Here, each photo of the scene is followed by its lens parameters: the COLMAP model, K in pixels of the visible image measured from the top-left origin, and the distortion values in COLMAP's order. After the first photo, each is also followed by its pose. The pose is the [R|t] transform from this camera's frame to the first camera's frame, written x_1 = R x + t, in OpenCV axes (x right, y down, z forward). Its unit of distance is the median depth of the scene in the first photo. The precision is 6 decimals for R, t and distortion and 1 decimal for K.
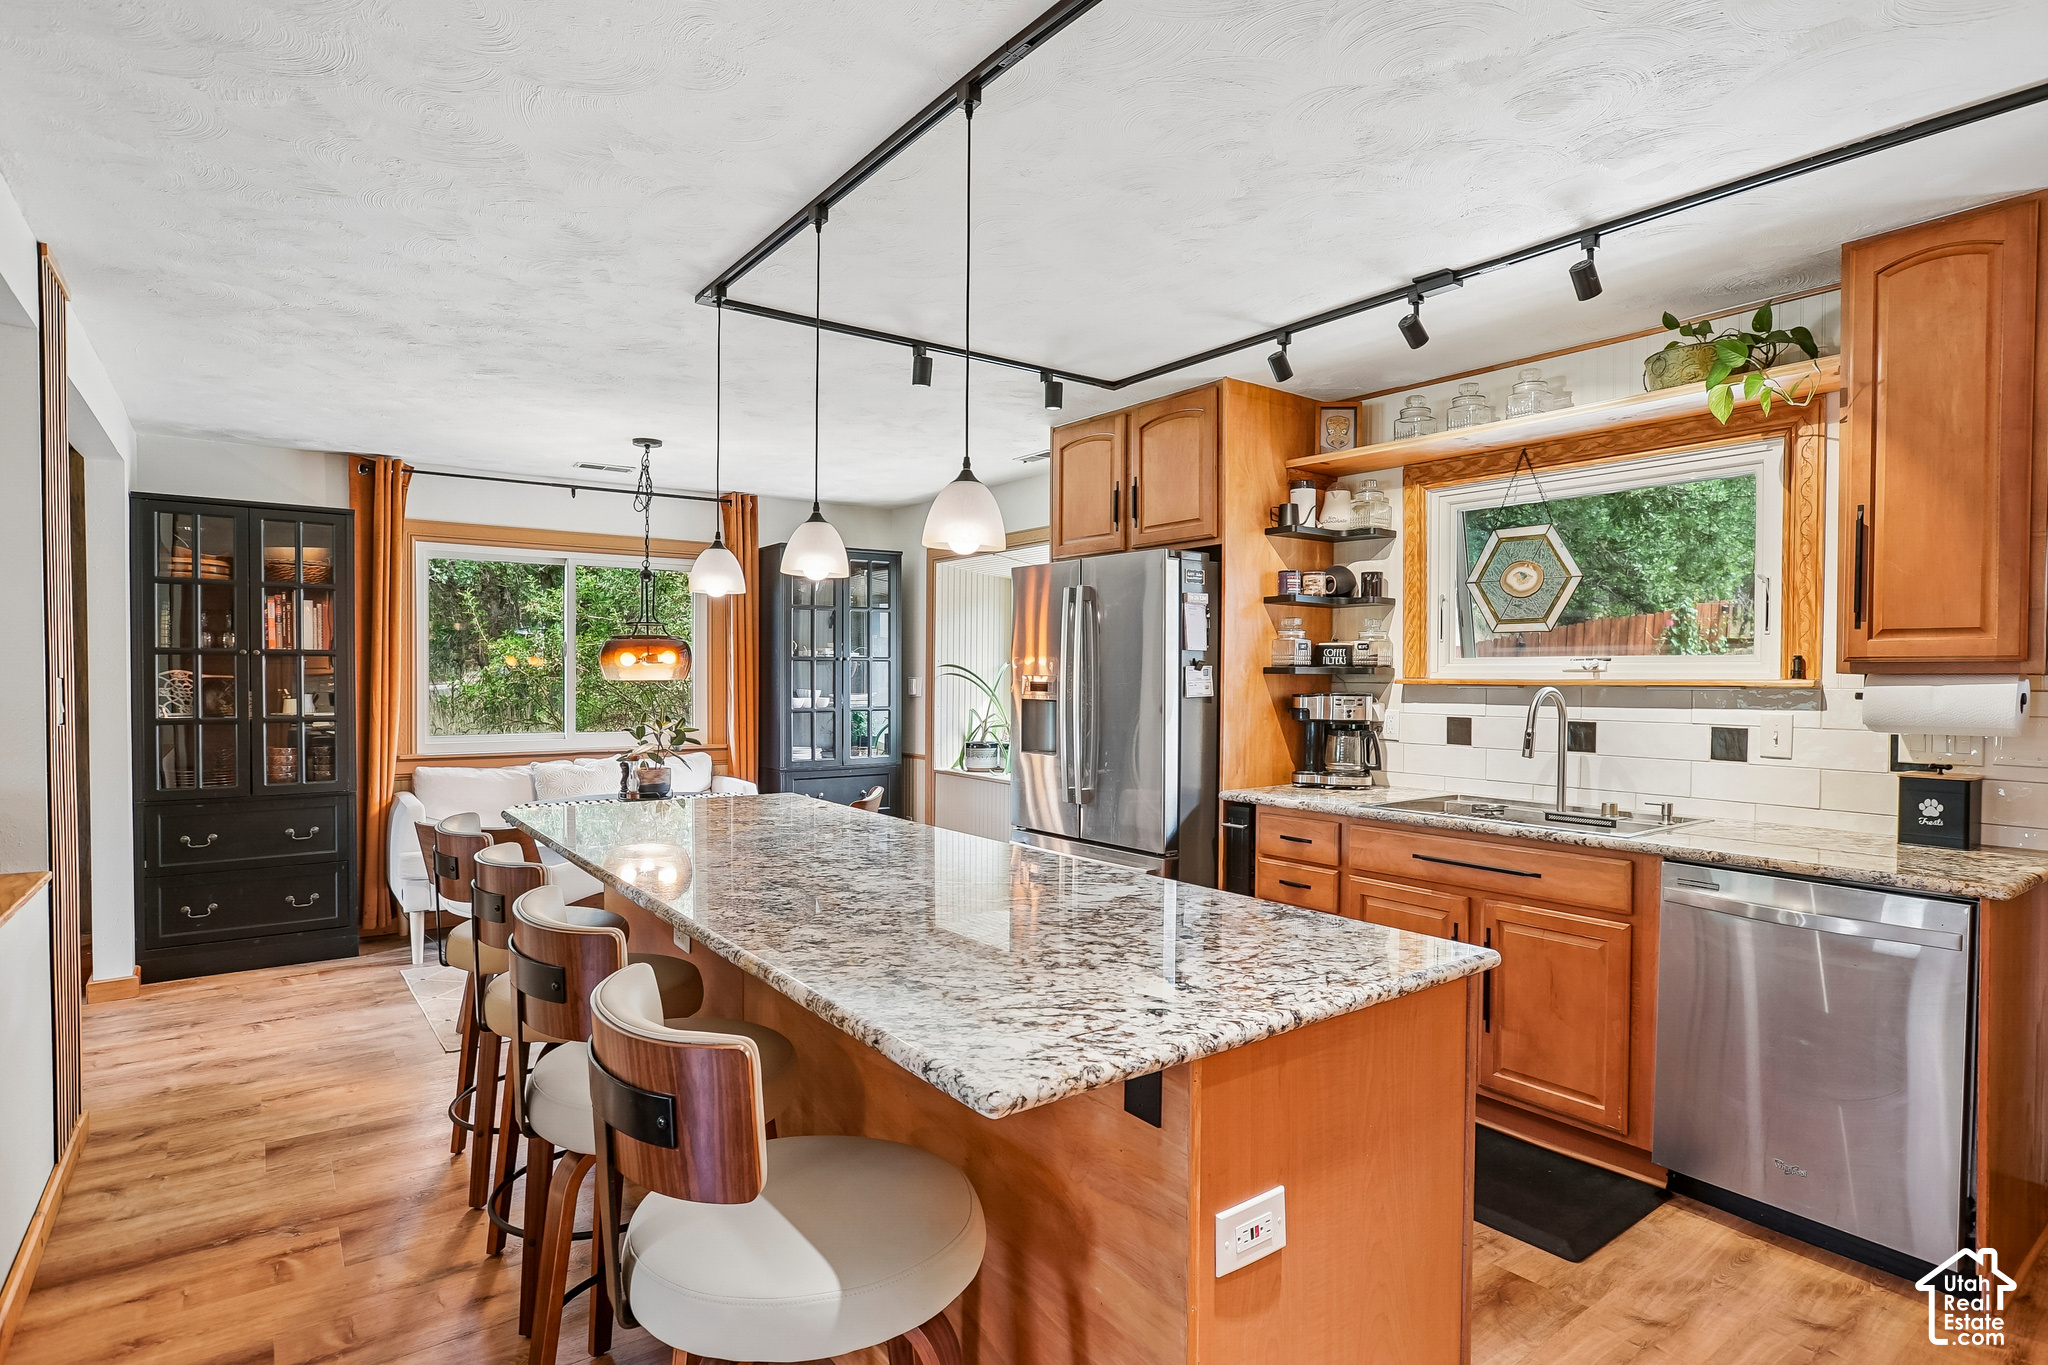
lens RADIAL K [[1089.4, 0, 1020.7], [0, 1089.4, 686.7], [0, 0, 1]] dist [-0.003619, 0.000338]
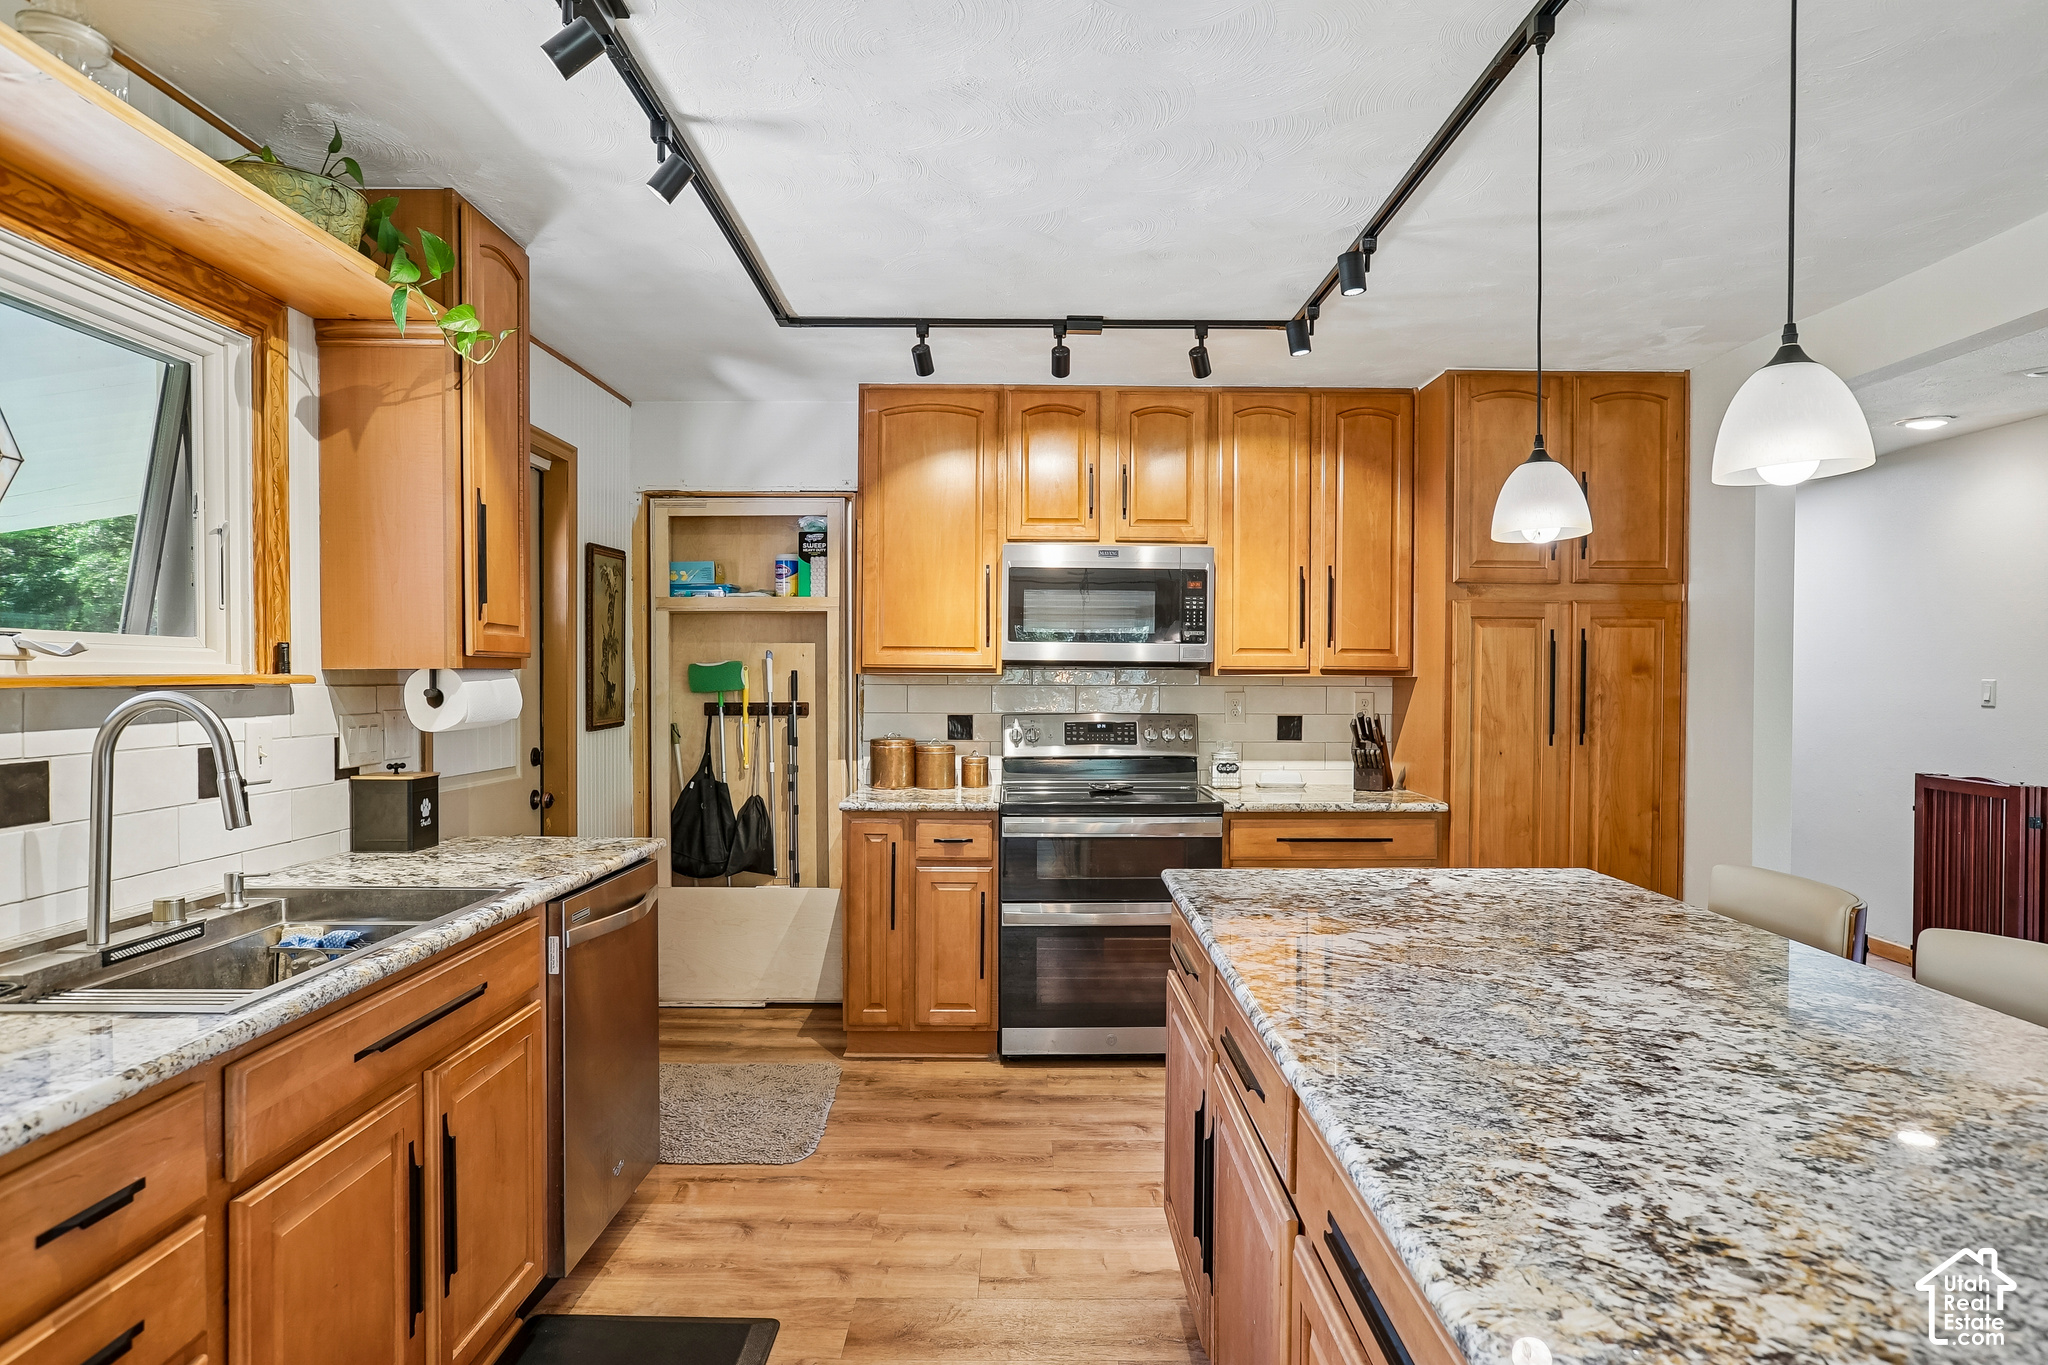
lens RADIAL K [[1199.4, 0, 1036.7], [0, 1199.4, 688.5], [0, 0, 1]] dist [-0.008473, 0.009066]
pose [[-0.822519, -0.013560, 0.568576, -0.174900], [-0.002342, 0.999788, 0.020456, -0.014497], [-0.568733, 0.015493, -0.822376, 1.310568]]
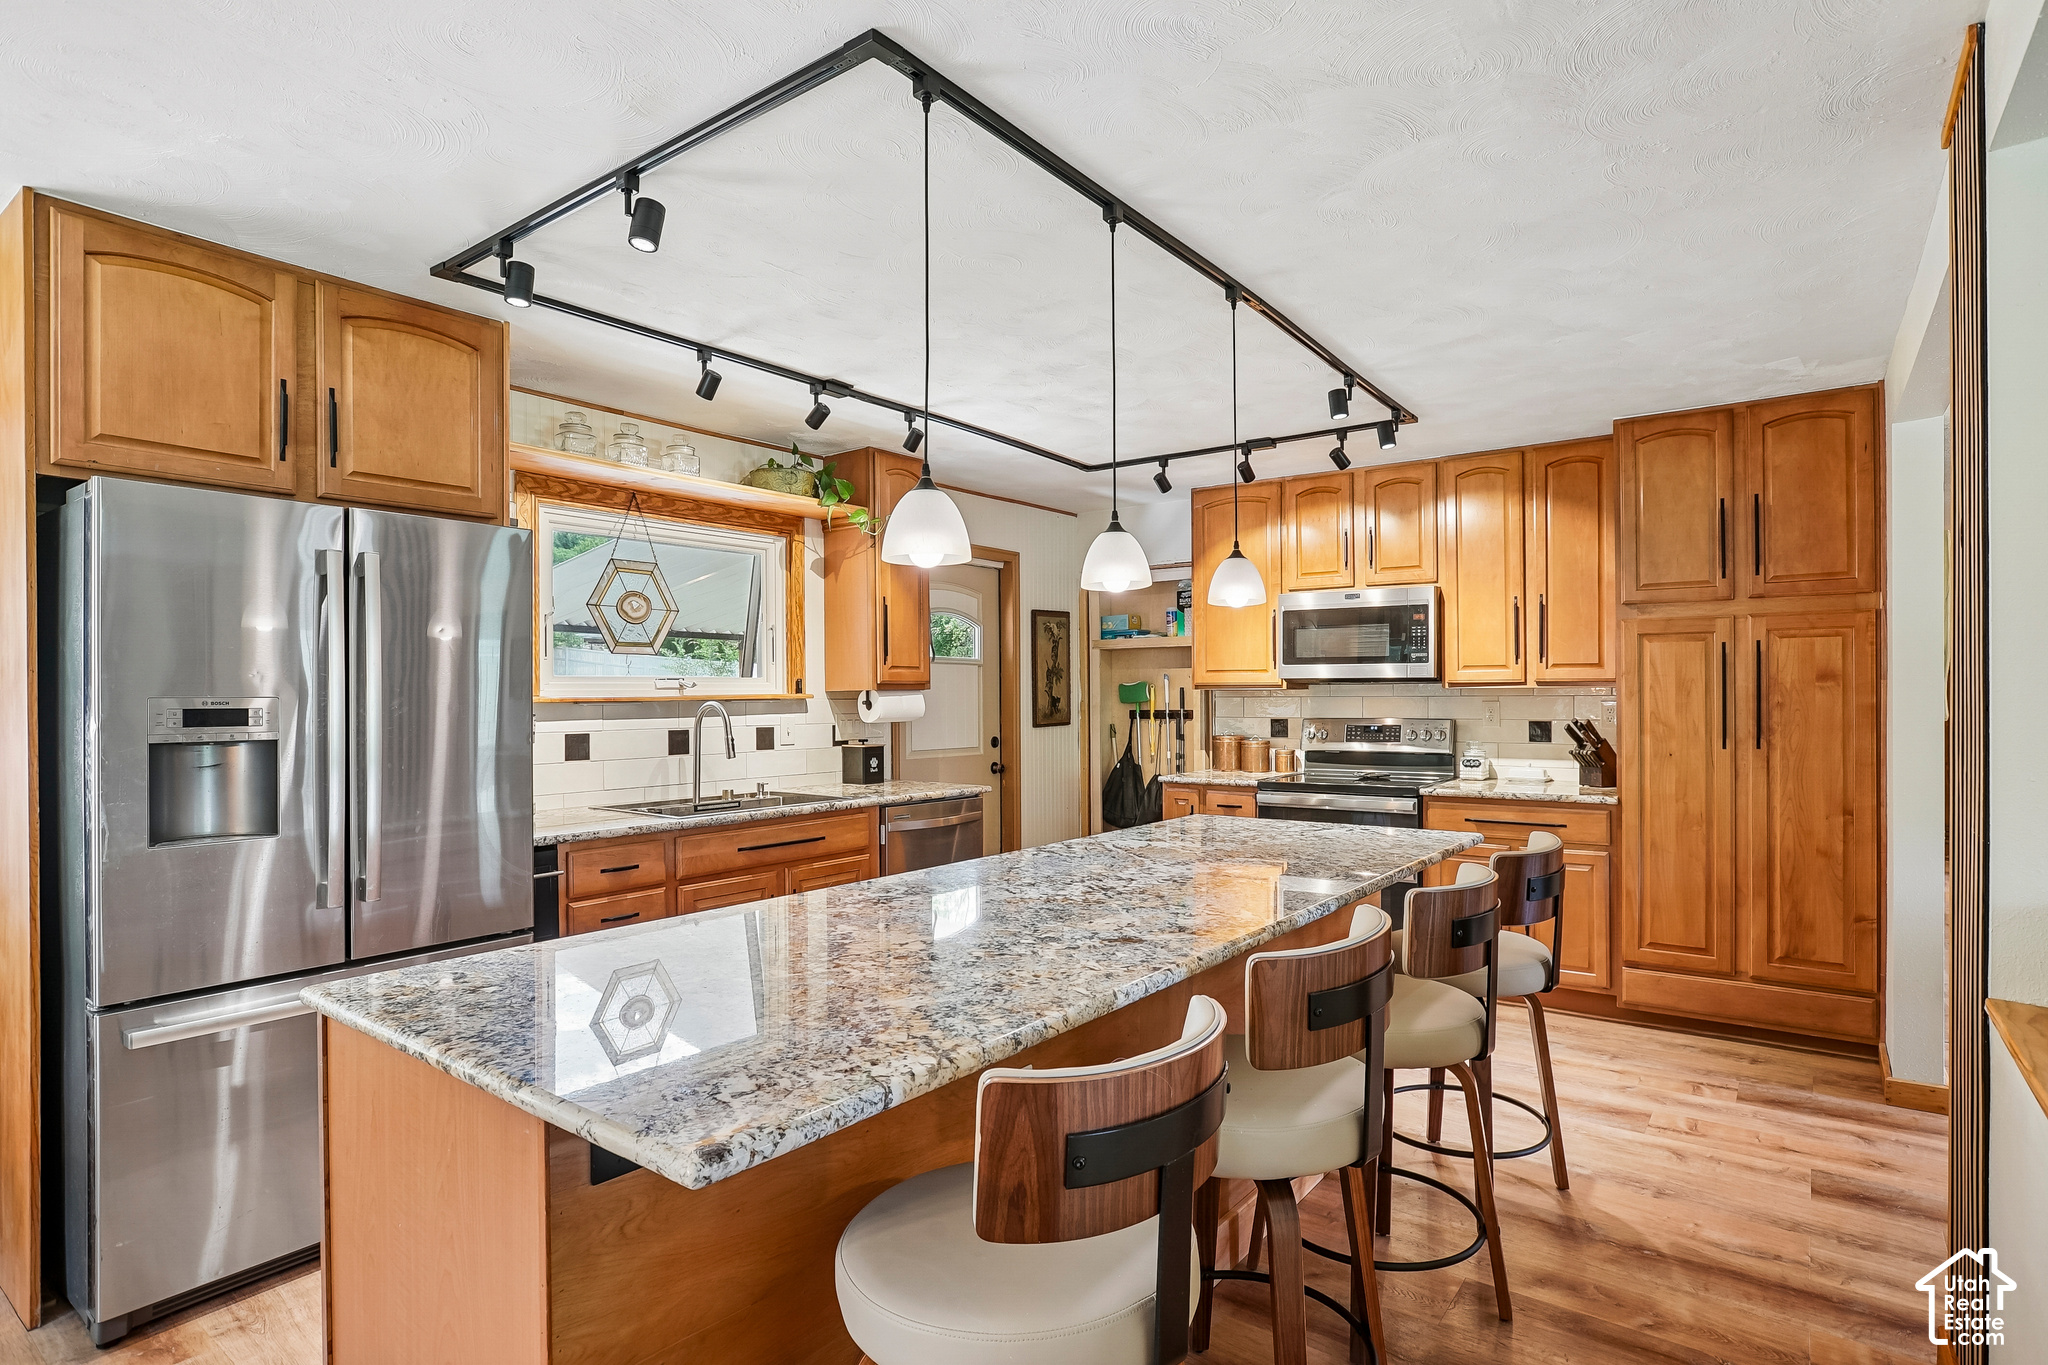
lens RADIAL K [[1099.7, 0, 1031.1], [0, 1099.7, 689.1], [0, 0, 1]] dist [0.002880, 0.004011]
pose [[-0.304383, 0.000653, 0.952549, -0.869604], [0.014273, 0.999891, 0.003876, -0.014457], [-0.952443, 0.014775, -0.304359, 1.104394]]
